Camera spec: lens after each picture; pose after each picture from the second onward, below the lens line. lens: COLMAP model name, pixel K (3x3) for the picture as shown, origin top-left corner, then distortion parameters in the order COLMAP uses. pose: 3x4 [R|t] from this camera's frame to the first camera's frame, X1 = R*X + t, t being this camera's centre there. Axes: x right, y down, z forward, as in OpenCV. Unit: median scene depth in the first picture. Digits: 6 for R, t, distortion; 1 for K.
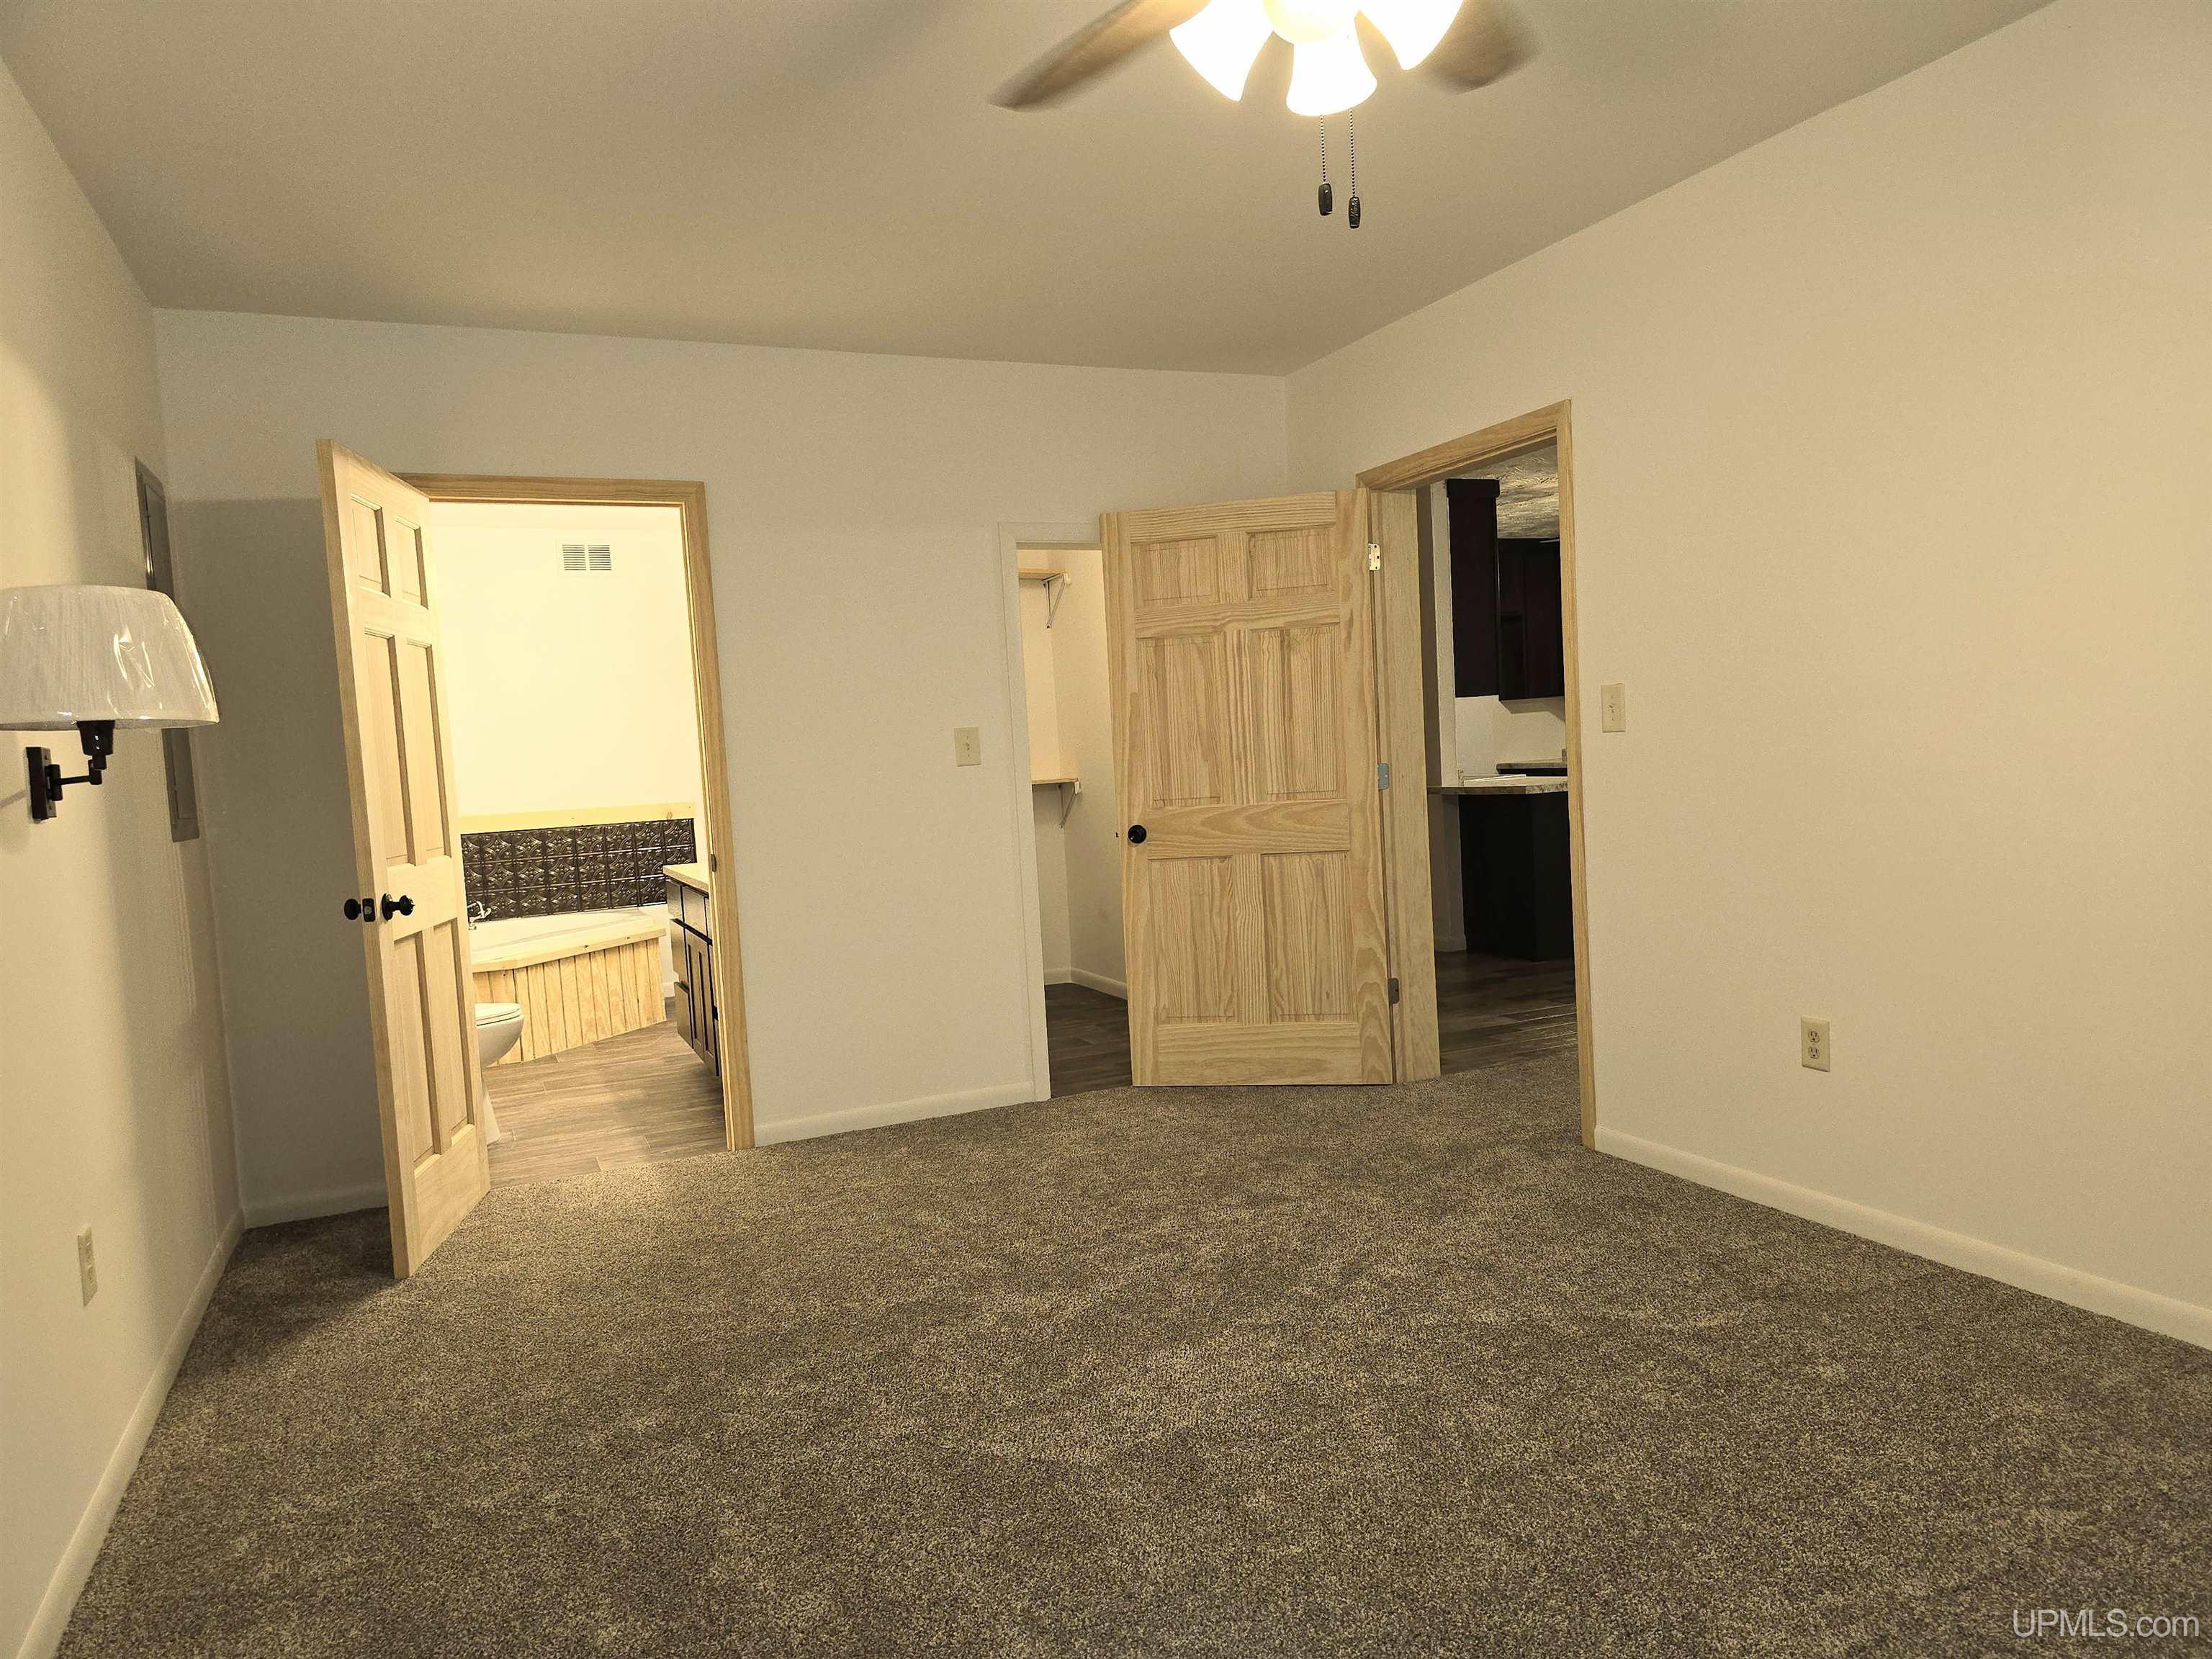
lens RADIAL K [[1453.8, 0, 1106.0], [0, 1453.8, 829.5], [0, 0, 1]] dist [0.070151, -0.000621]
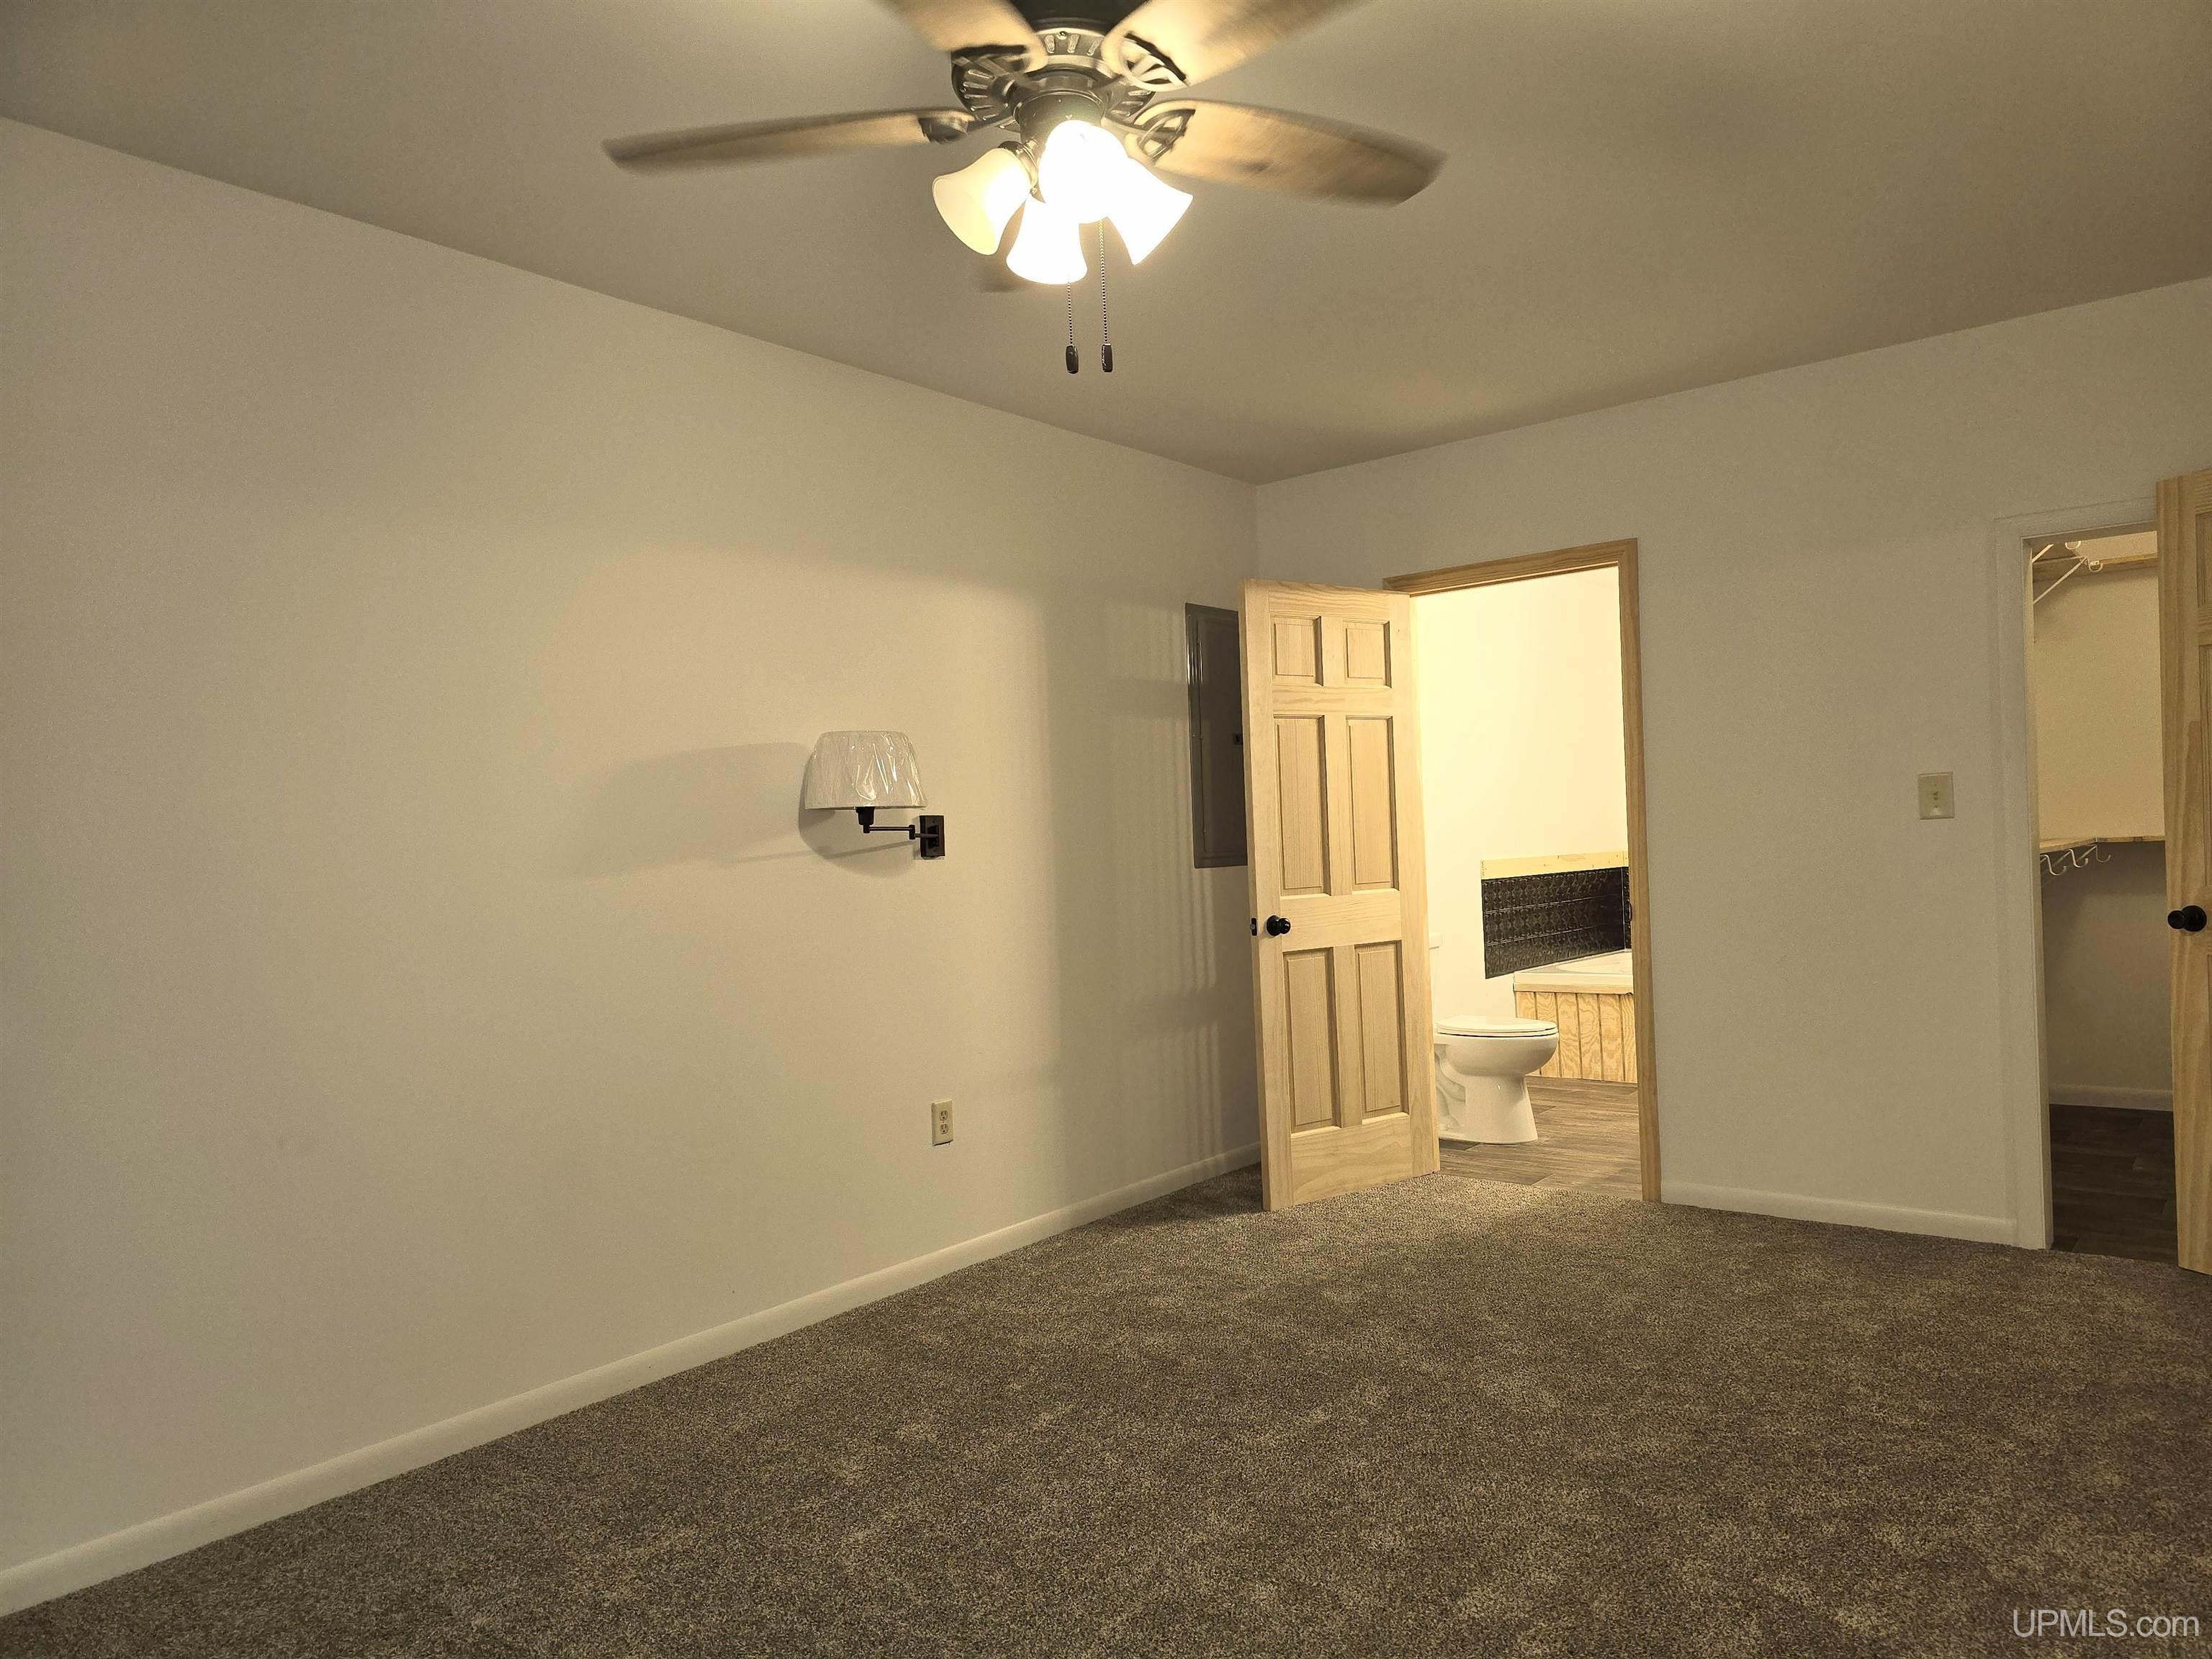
lens RADIAL K [[1431.2, 0, 1106.0], [0, 1431.2, 829.5], [0, 0, 1]] dist [0.053772, -0.001932]
pose [[0.491411, 0.027046, -0.870507, 0.419932], [-0.034426, 0.999340, 0.011615, -0.032981], [0.870247, 0.024261, 0.492018, 0.187467]]
